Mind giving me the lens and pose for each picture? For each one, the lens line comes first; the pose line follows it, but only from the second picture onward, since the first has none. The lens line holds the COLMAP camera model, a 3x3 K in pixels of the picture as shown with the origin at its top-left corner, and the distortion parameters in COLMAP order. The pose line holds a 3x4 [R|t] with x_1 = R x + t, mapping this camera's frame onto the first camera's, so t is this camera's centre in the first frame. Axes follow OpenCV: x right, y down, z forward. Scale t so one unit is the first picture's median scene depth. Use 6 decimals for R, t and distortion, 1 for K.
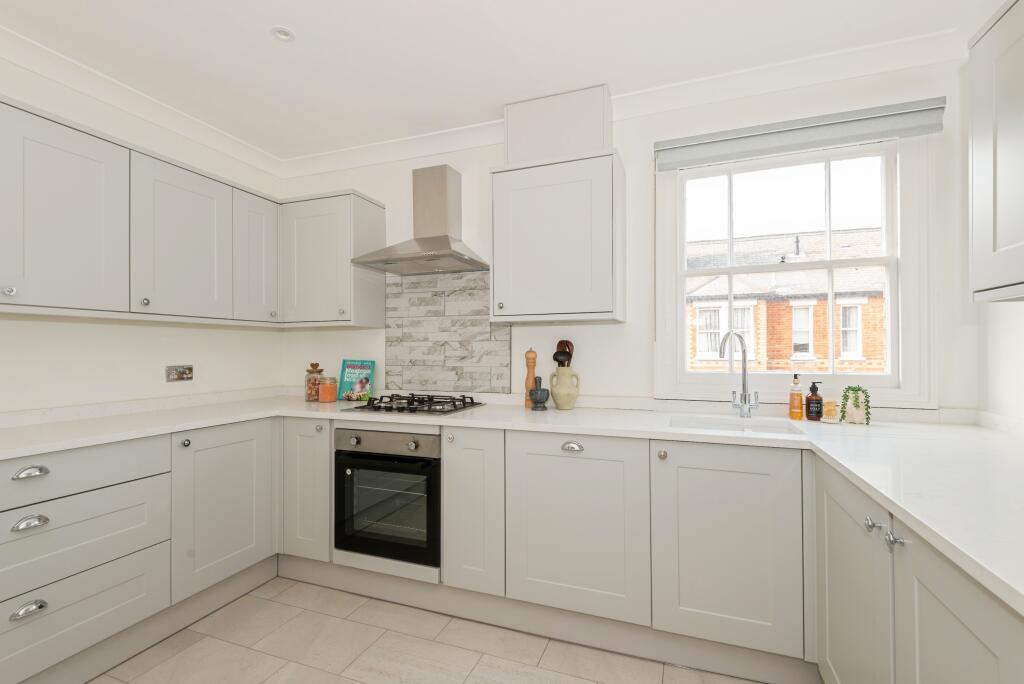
lens RADIAL K [[474.1, 0, 511.4], [0, 474.1, 339.3], [0, 0, 1]] dist [0.034668, -0.019170]
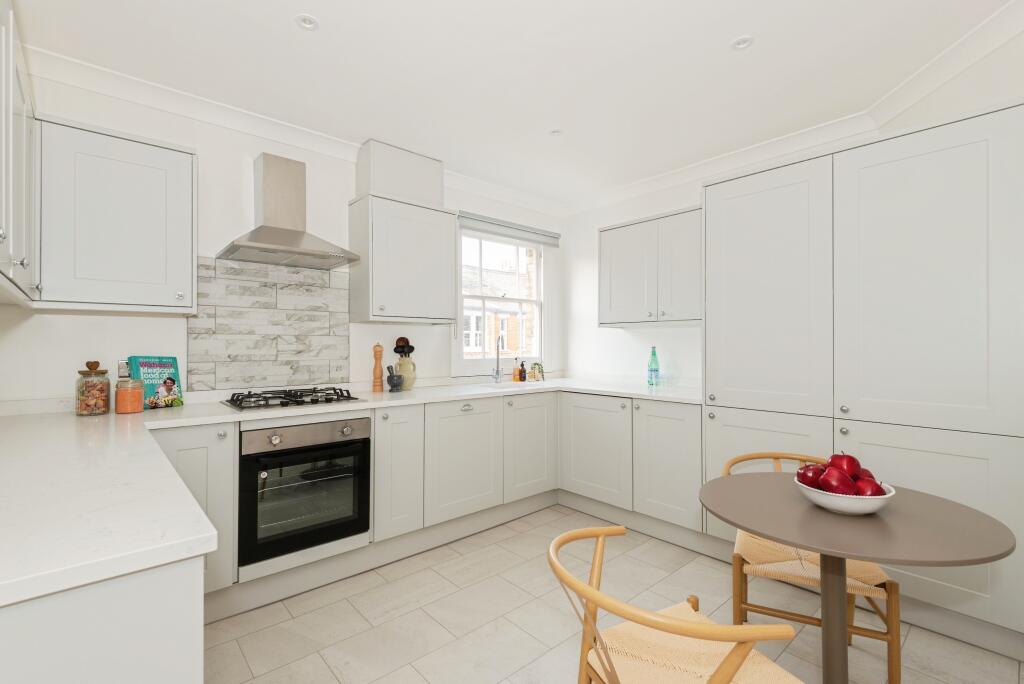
lens RADIAL K [[474.1, 0, 511.4], [0, 474.1, 339.3], [0, 0, 1]] dist [0.034668, -0.019170]
pose [[0.445175, 0.016096, 0.895299, -0.814088], [-0.019940, 0.999769, -0.008059, 0.011307], [-0.895221, -0.014265, 0.445393, 0.138012]]
